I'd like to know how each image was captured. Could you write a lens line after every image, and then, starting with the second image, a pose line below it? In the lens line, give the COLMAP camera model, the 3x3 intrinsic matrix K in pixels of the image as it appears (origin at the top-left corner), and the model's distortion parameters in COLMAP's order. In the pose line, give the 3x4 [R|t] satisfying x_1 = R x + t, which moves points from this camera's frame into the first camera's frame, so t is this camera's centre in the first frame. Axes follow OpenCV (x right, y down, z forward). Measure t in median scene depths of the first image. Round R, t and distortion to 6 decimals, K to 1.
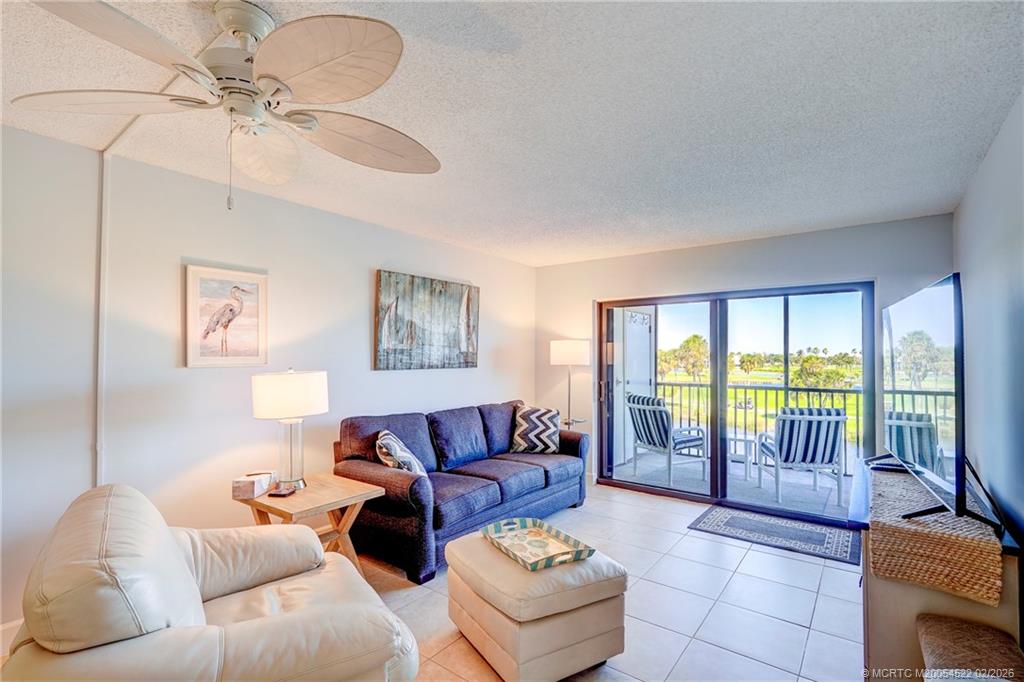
lens RADIAL K [[463.7, 0, 509.8], [0, 463.7, 348.7], [0, 0, 1]] dist [-0.009961, 0.000558]
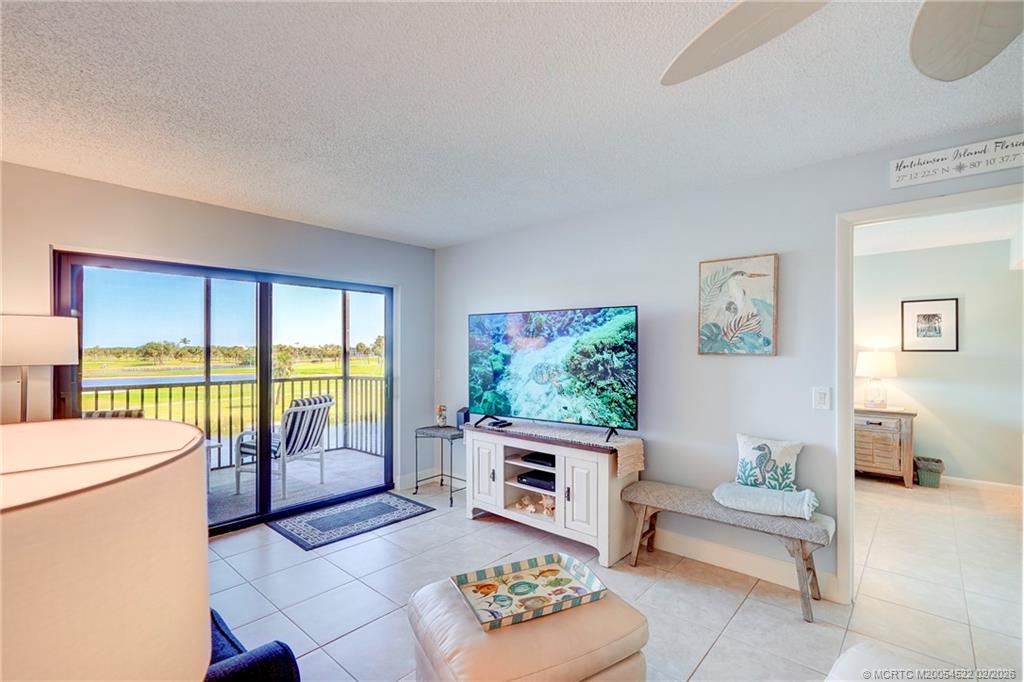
lens RADIAL K [[463.7, 0, 504.8], [0, 463.7, 349.2], [0, 0, 1]] dist [-0.009961, 0.000558]
pose [[0.077494, -0.002800, 0.996989, -0.362437], [-0.018644, 0.999817, 0.004257, 0.006667], [-0.996819, -0.018918, 0.077427, 0.489442]]
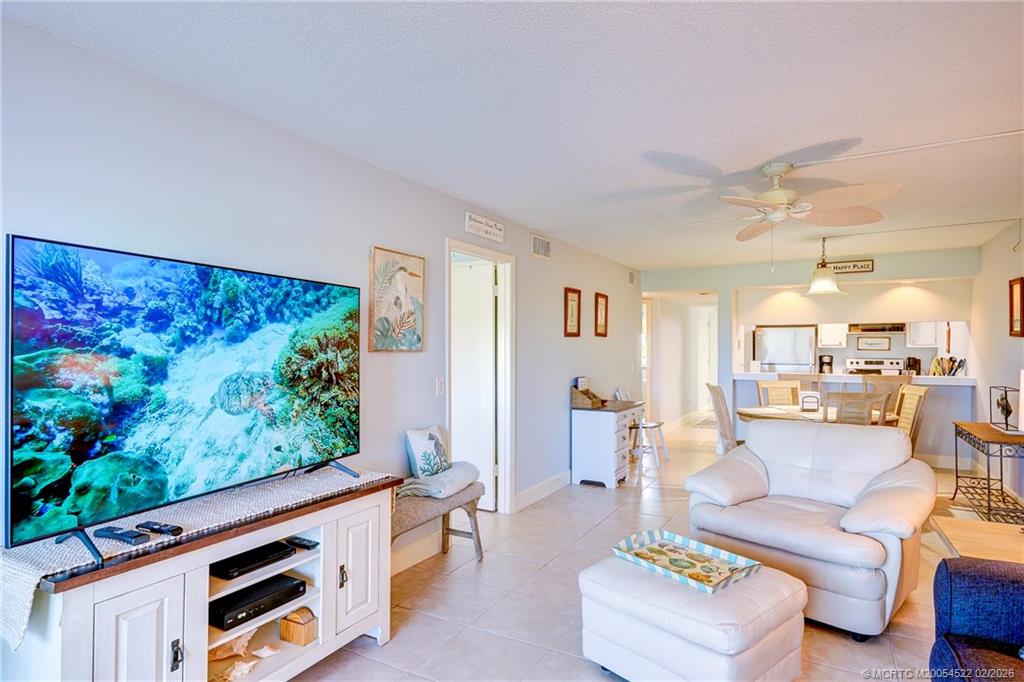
lens RADIAL K [[571.7, 0, 508.8], [0, 571.7, 343.1], [0, 0, 1]] dist [-0.005682, 0.000630]
pose [[-0.988707, -0.005036, -0.149776, 0.271819], [-0.001356, 0.999695, -0.024663, 0.018900], [0.149854, -0.024182, -0.988412, 1.009747]]
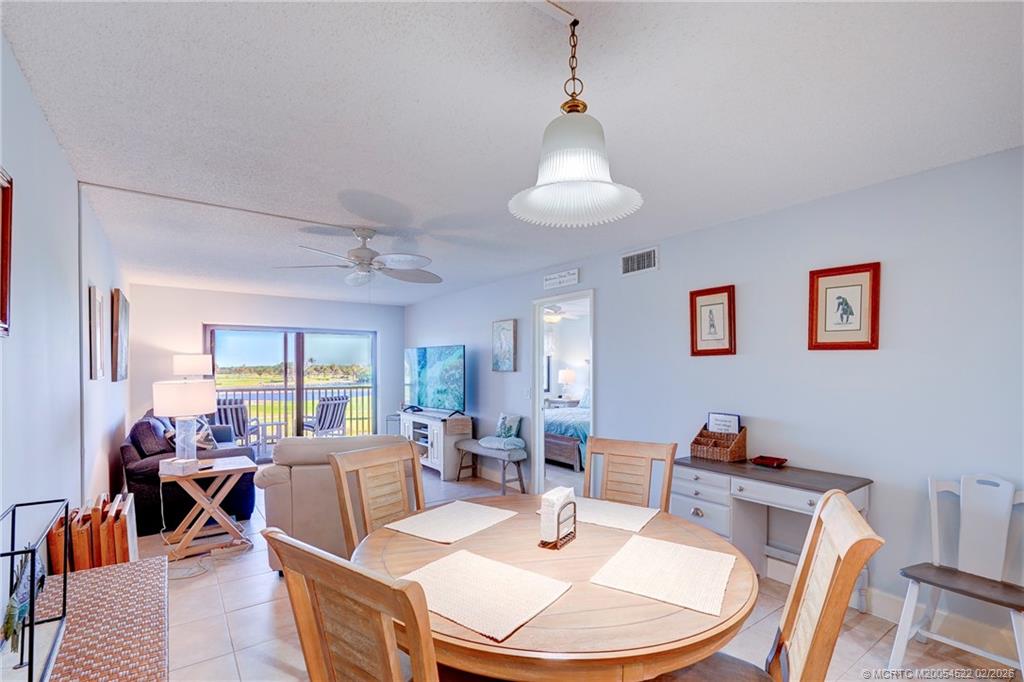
lens RADIAL K [[470.0, 0, 502.2], [0, 470.0, 369.5], [0, 0, 1]] dist [-0.001841, 0.000145]
pose [[0.294293, -0.005818, 0.955698, -0.889066], [-0.018243, 0.999765, 0.011704, -0.008127], [-0.955541, -0.020879, 0.294118, -0.145027]]
